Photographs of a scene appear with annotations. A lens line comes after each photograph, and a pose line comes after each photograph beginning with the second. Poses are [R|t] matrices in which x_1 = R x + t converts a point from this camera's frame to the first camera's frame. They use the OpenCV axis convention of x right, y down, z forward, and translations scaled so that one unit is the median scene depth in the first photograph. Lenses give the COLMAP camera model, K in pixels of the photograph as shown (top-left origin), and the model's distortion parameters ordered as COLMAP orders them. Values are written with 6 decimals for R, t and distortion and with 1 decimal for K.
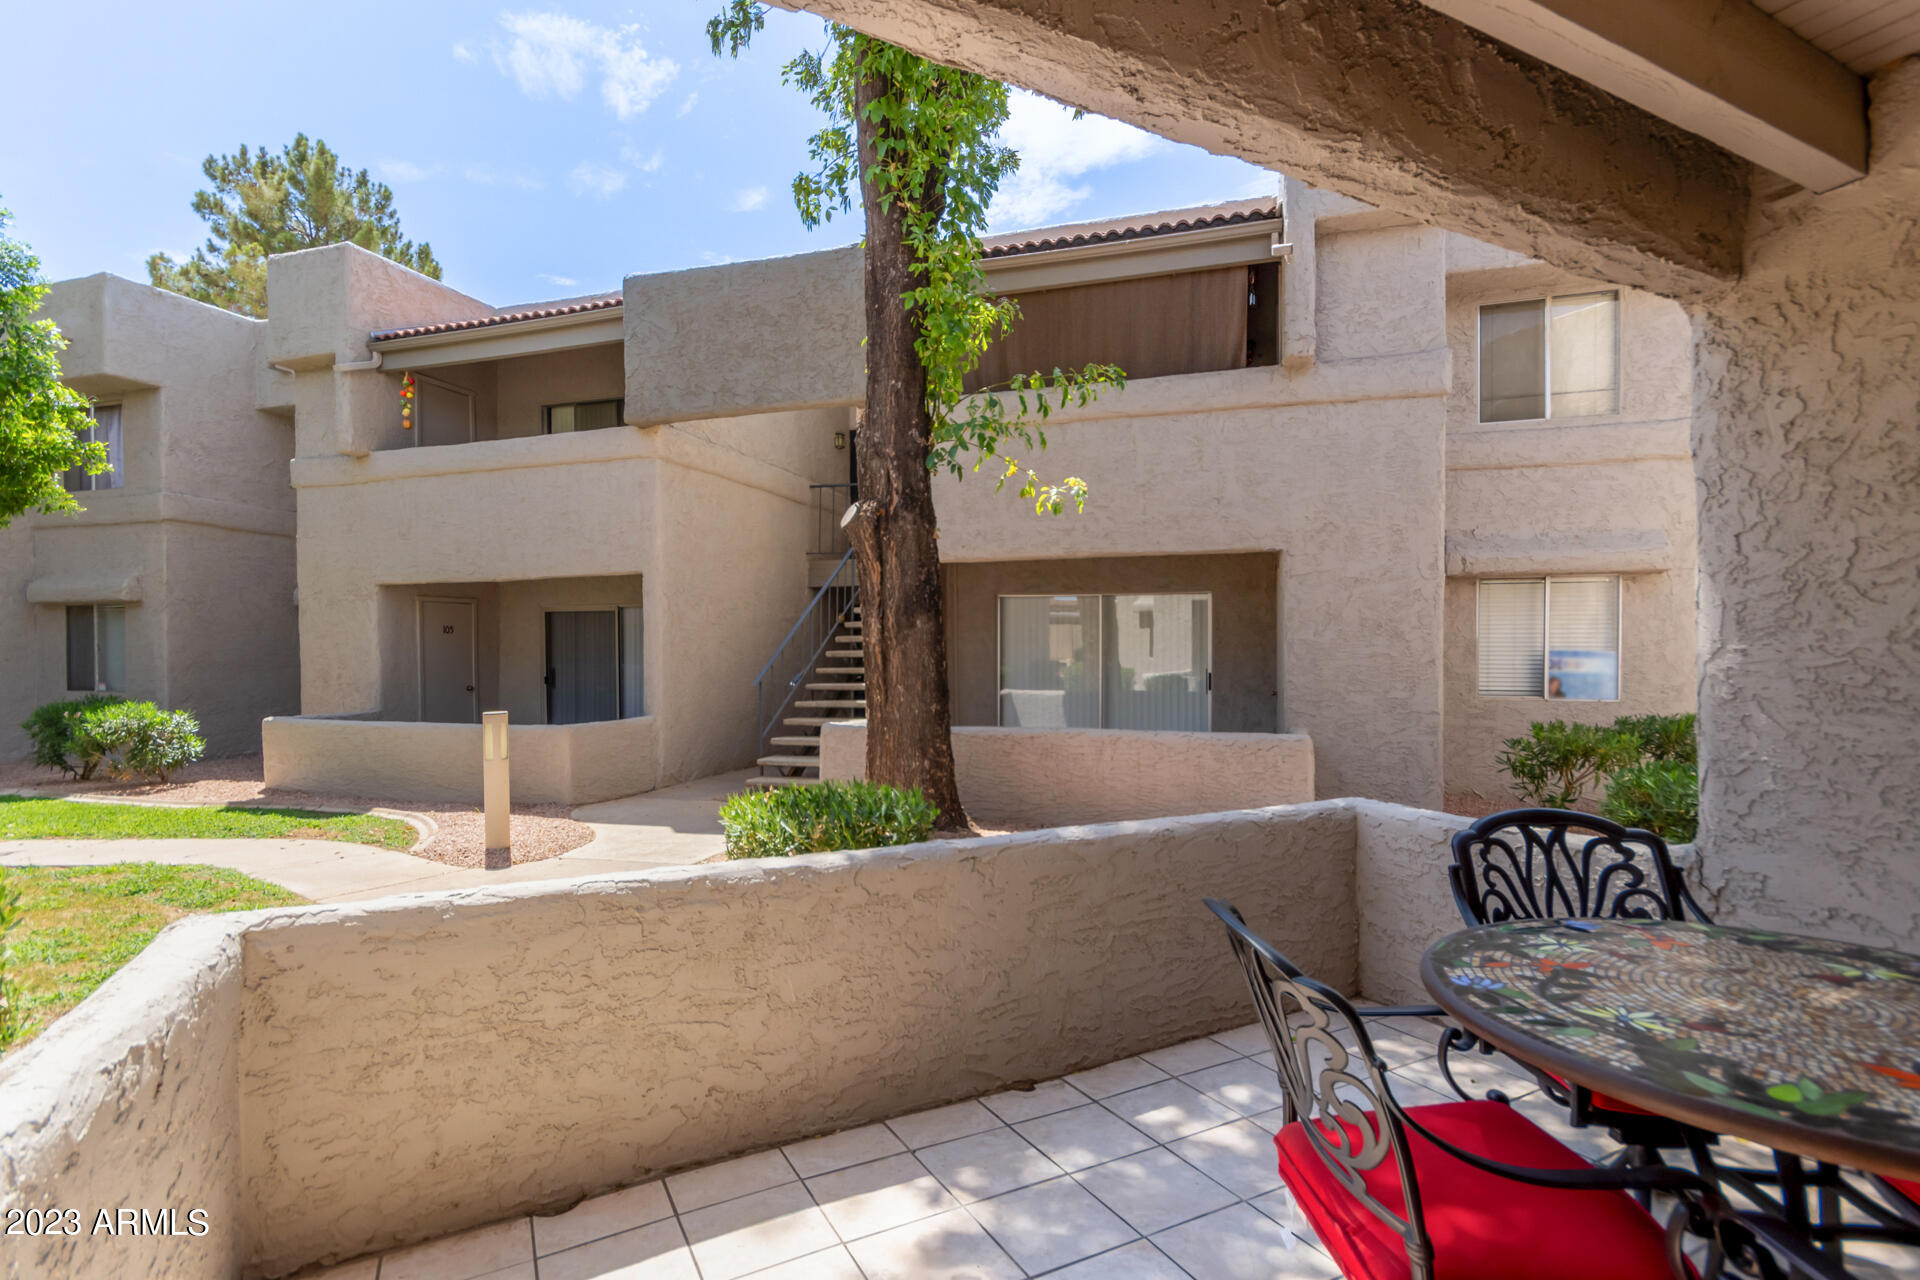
lens RADIAL K [[899.1, 0, 986.7], [0, 899.1, 665.0], [0, 0, 1]] dist [0.008332, -0.003879]
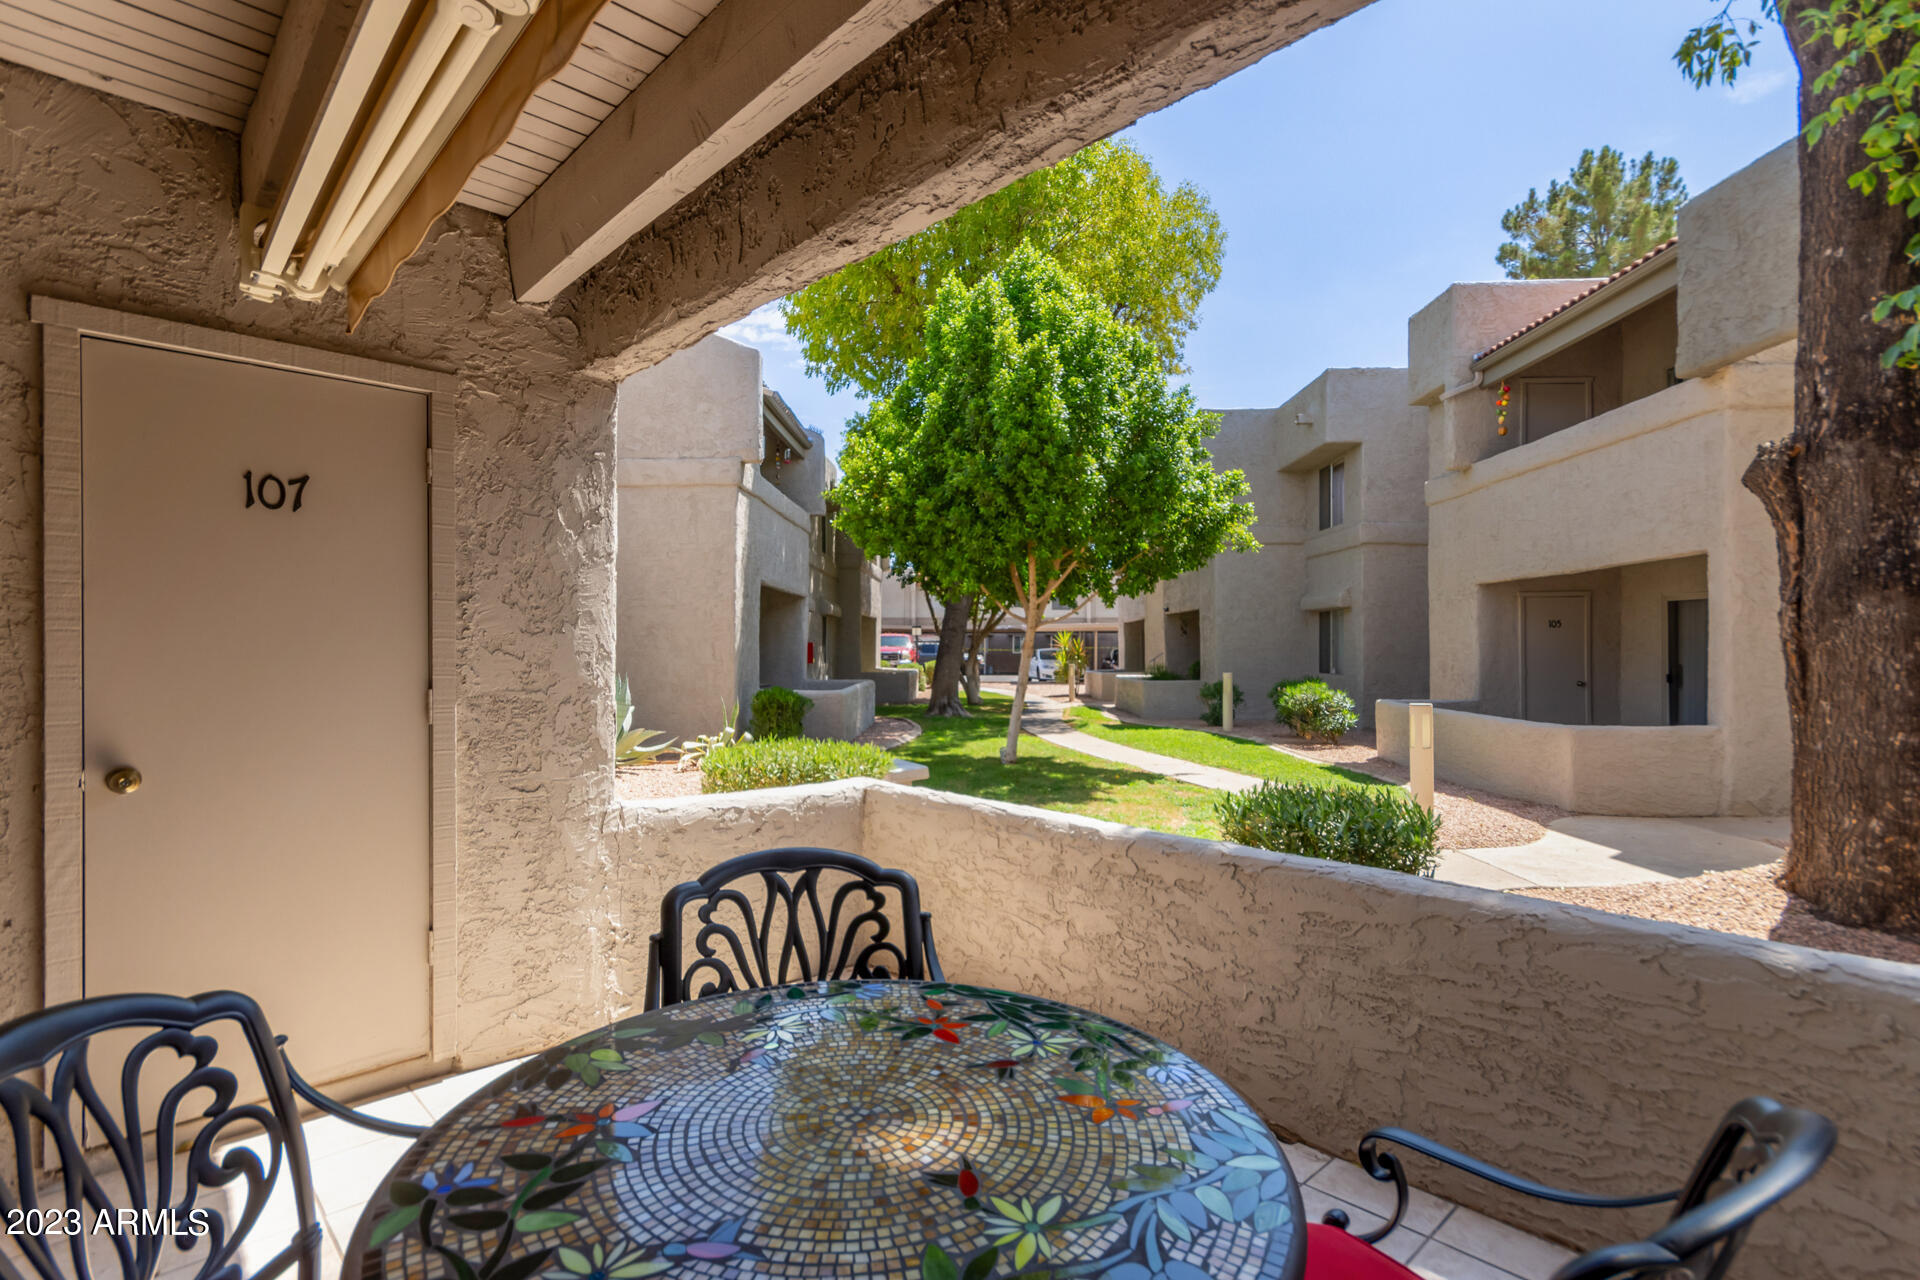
lens RADIAL K [[899.1, 0, 971.2], [0, 899.1, 645.3], [0, 0, 1]] dist [0.008332, -0.003879]
pose [[0.299112, 0.001937, -0.954216, 0.181138], [-0.014541, 0.999891, -0.002528, -0.004023], [0.954107, 0.014631, 0.299107, 0.094093]]
